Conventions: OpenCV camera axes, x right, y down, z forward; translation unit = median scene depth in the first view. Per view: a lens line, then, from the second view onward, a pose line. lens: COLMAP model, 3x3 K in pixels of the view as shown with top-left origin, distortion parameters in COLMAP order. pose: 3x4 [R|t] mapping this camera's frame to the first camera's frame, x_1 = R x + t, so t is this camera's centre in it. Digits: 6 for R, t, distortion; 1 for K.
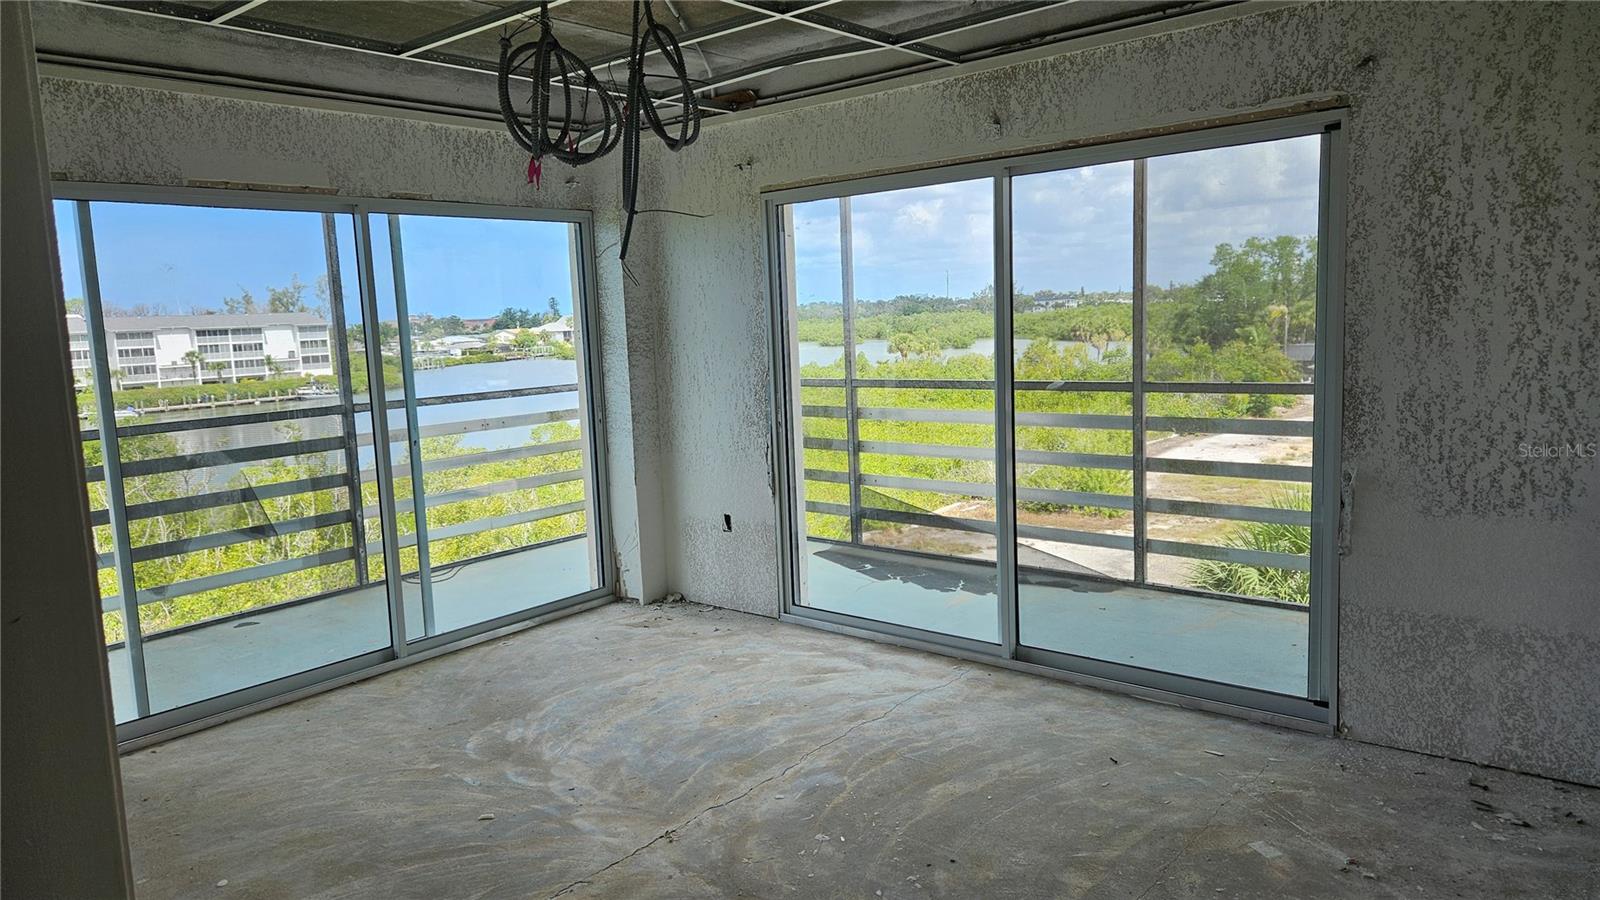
lens RADIAL K [[1069.5, 0, 792.7], [0, 1069.5, 450.3], [0, 0, 1]] dist [0.073922, -0.062792]
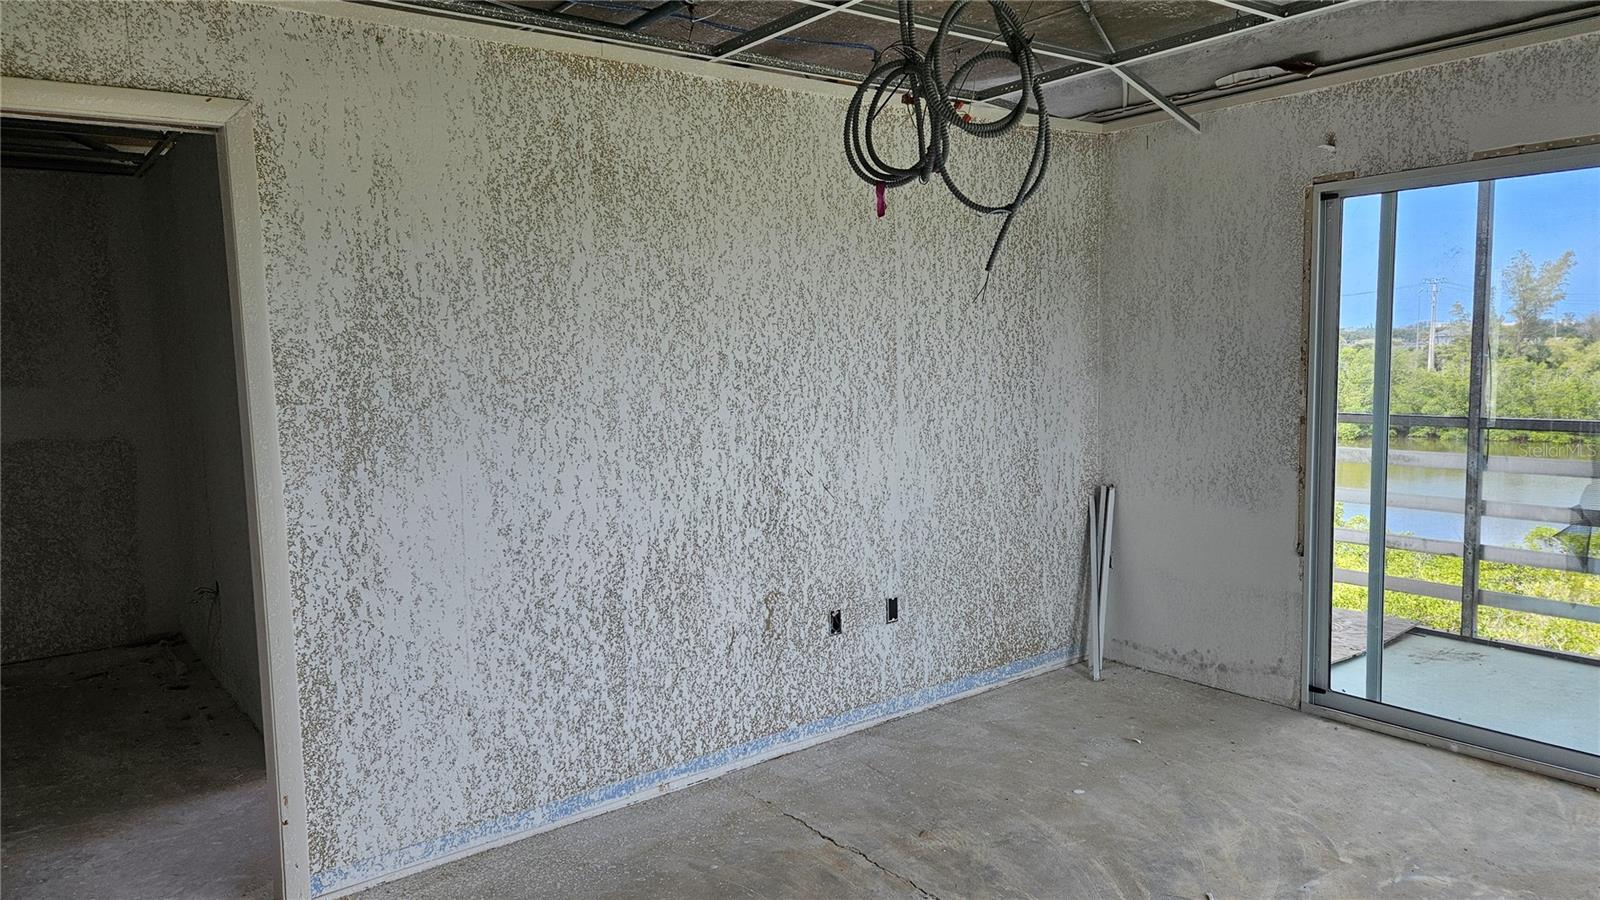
lens RADIAL K [[1075.0, 0, 794.0], [0, 1075.0, 454.8], [0, 0, 1]] dist [0.084718, -0.075063]
pose [[-0.226720, 0.147245, -0.962765, 0.440709], [-0.090932, 0.980988, 0.171445, -0.097765], [0.969706, 0.126416, -0.209020, 0.612951]]
